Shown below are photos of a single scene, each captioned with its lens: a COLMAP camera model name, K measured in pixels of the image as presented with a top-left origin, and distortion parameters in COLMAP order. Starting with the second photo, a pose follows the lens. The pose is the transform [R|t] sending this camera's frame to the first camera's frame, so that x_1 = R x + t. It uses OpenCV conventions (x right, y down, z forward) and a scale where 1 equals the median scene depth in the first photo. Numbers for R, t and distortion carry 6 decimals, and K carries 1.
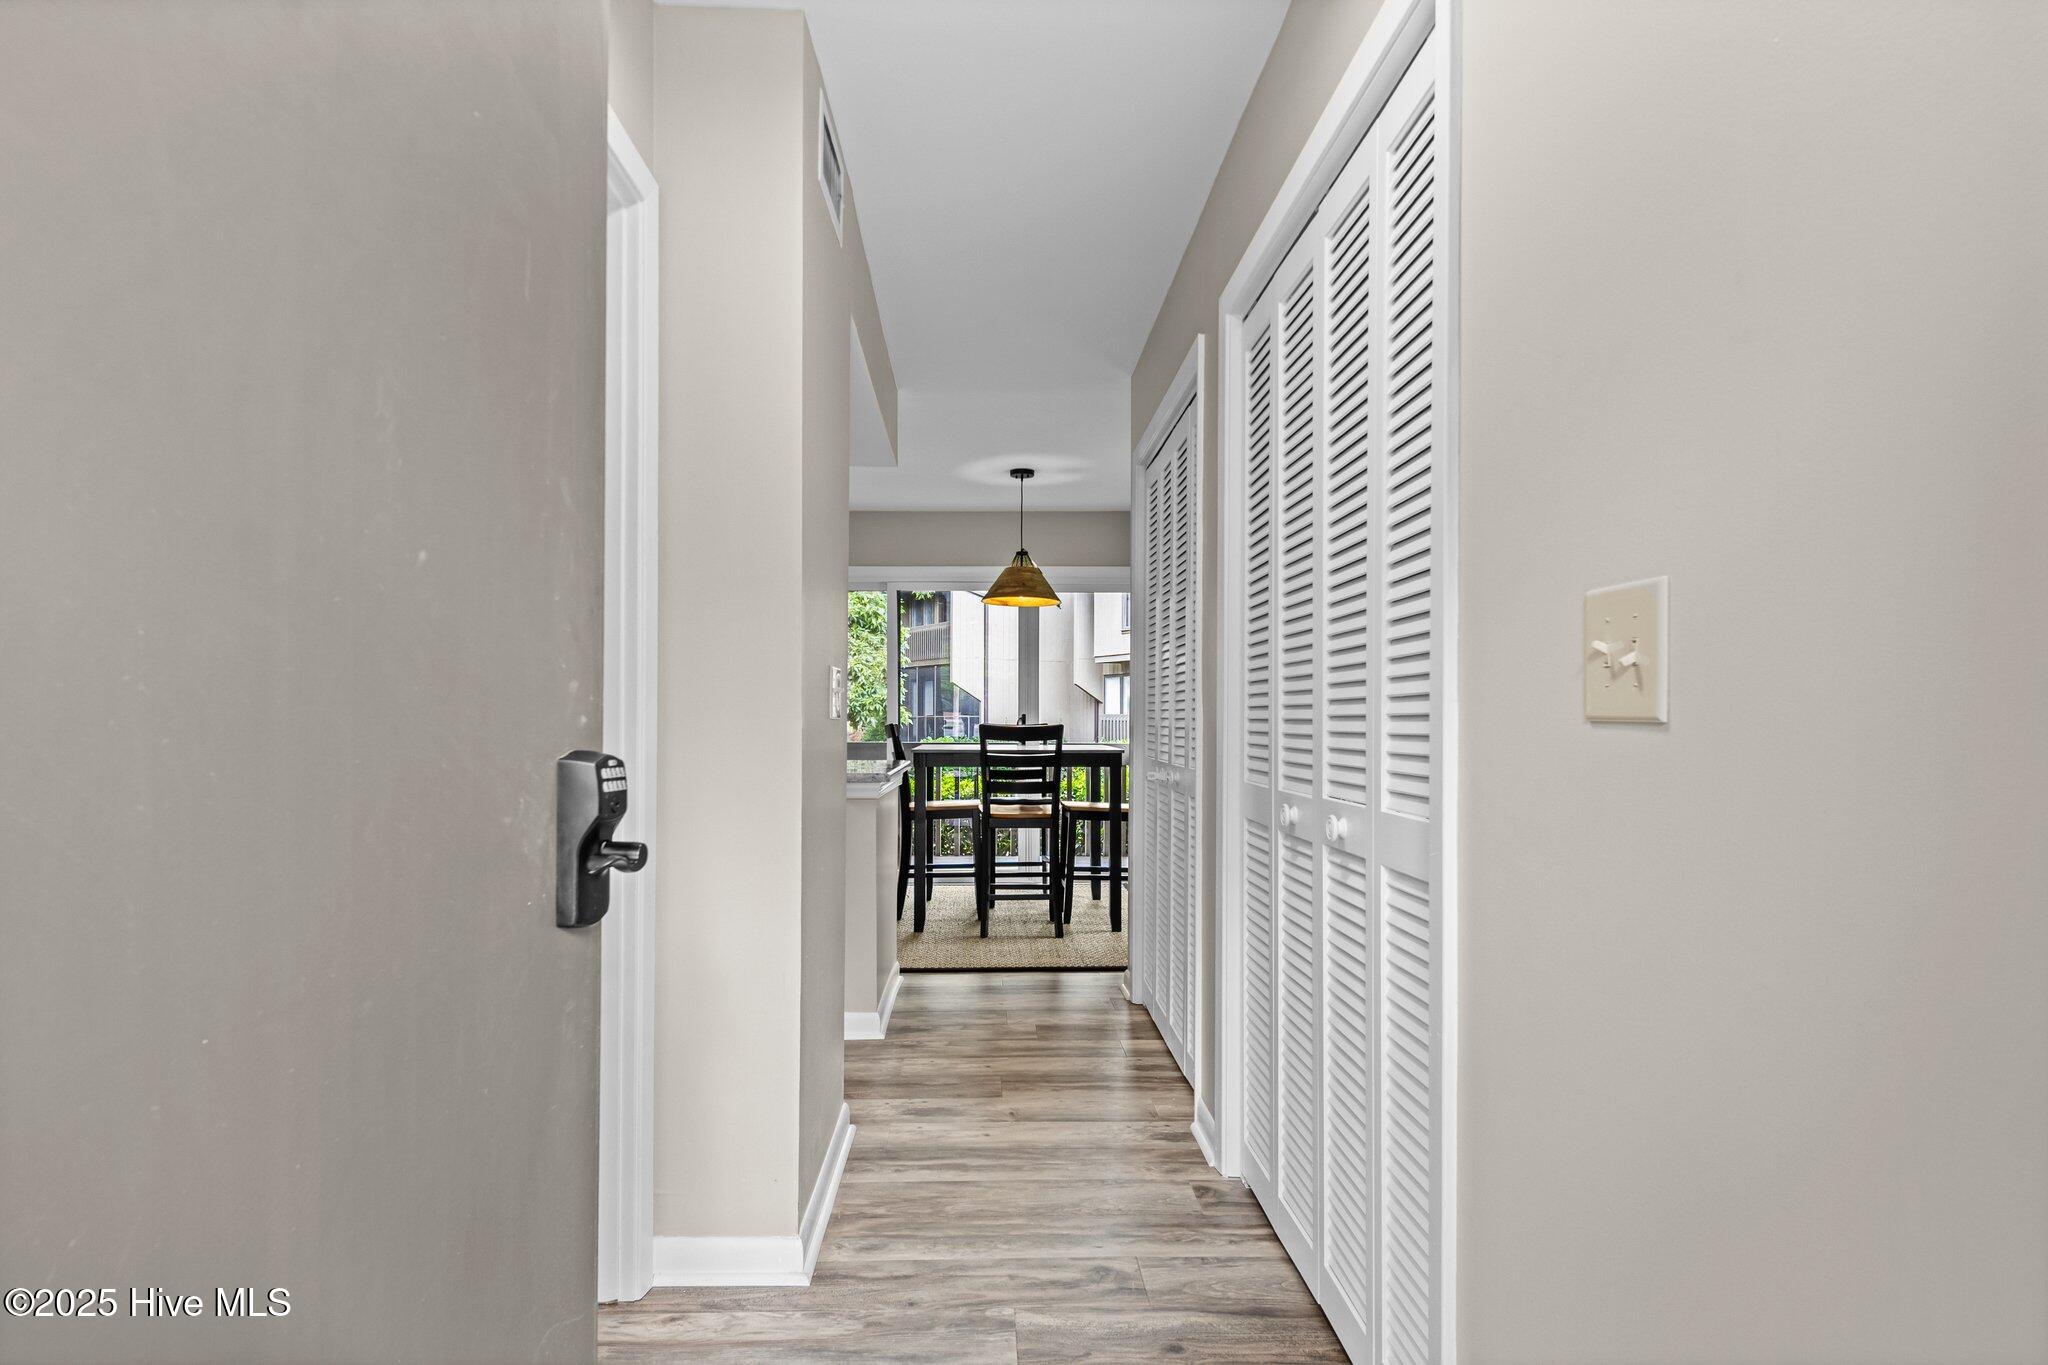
lens RADIAL K [[1125.8, 0, 1006.1], [0, 1125.8, 709.8], [0, 0, 1]] dist [0.002003, -0.000321]
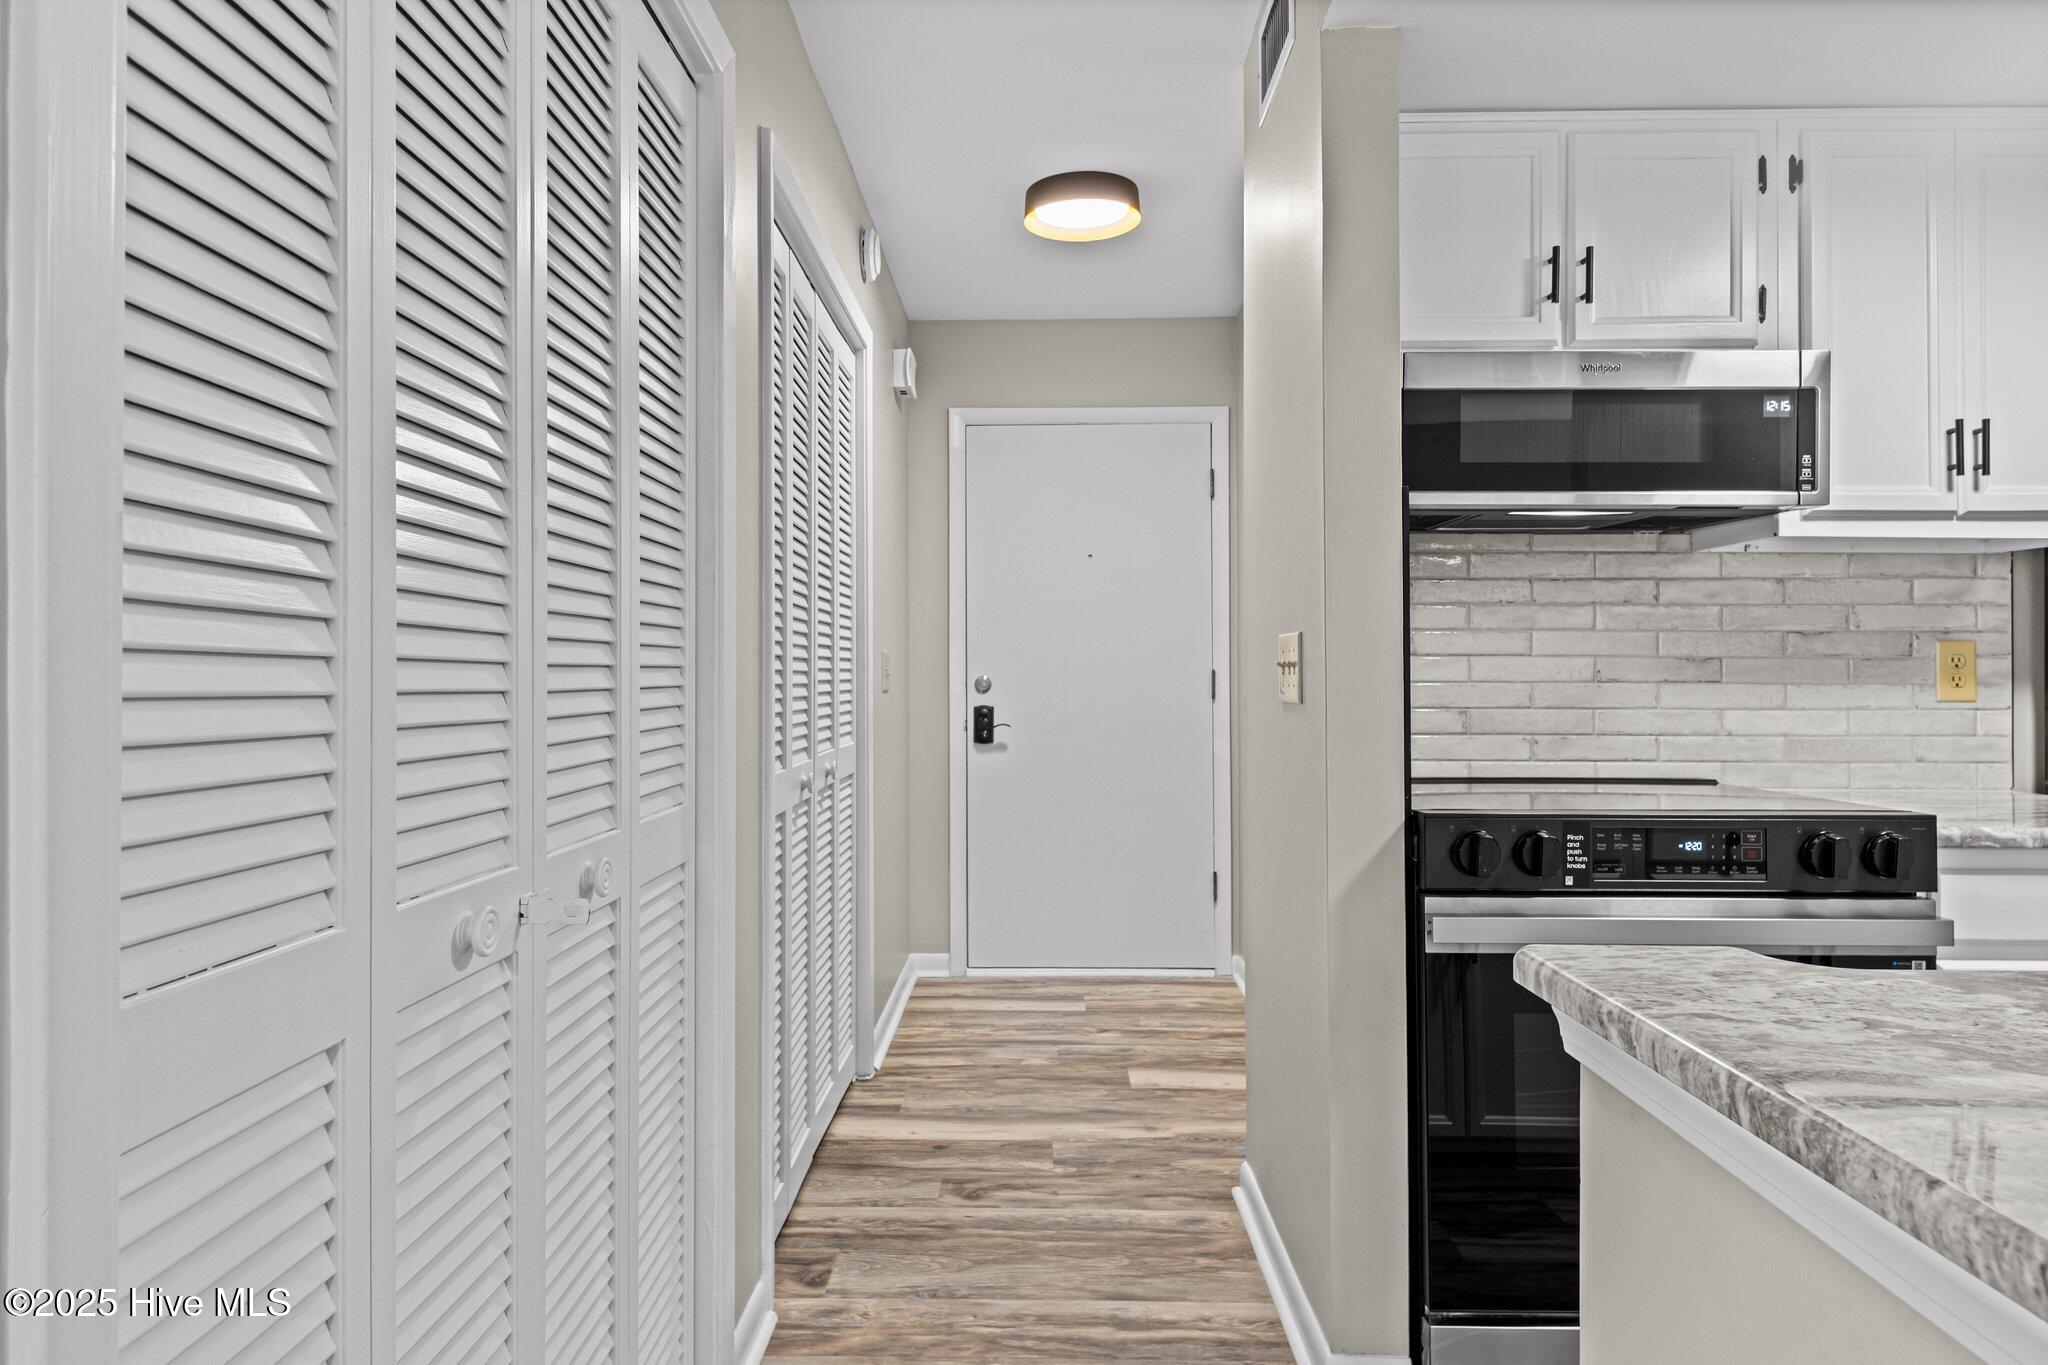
lens RADIAL K [[1252.1, 0, 1002.0], [0, 1252.1, 655.7], [0, 0, 1]] dist [0.013332, -0.003575]
pose [[-0.998734, -0.000981, 0.050301, -0.003933], [-0.002081, 0.999760, -0.021815, -0.004954], [-0.050268, -0.021892, -0.998496, 1.851145]]
